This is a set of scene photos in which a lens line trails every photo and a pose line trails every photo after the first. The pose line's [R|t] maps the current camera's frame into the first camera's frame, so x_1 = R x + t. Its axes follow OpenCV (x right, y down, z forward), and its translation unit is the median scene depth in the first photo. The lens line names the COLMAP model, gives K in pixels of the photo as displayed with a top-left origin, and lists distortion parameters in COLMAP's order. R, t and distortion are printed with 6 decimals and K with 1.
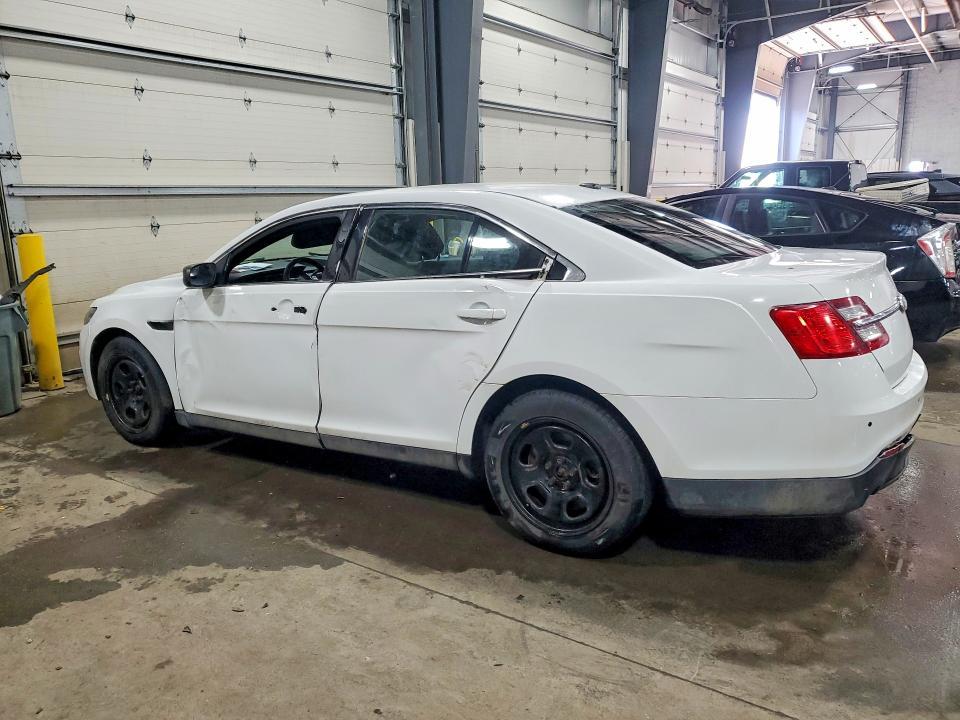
lens RADIAL K [[754.6, 0, 471.2], [0, 754.6, 361.8], [0, 0, 1]] dist [0.009249, 0.004490]
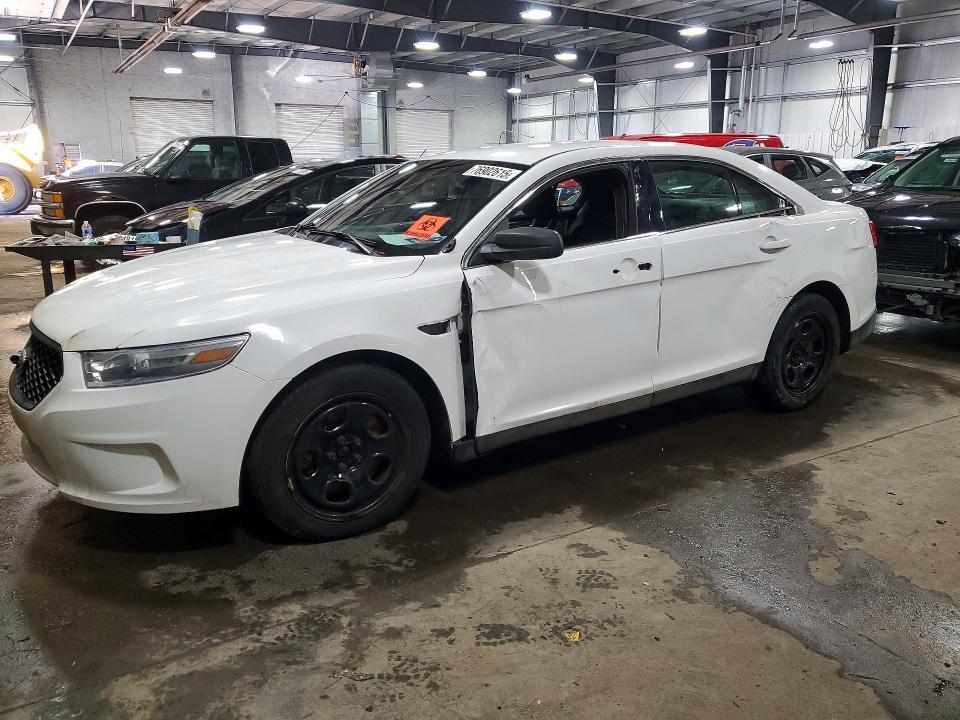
lens RADIAL K [[754.6, 0, 472.8], [0, 754.6, 355.6], [0, 0, 1]] dist [0.009249, 0.004490]
pose [[0.403649, -0.203387, 0.892021, -1.151220], [0.184659, 0.973024, 0.138296, -0.127921], [-0.896085, 0.108897, 0.430317, 0.781449]]
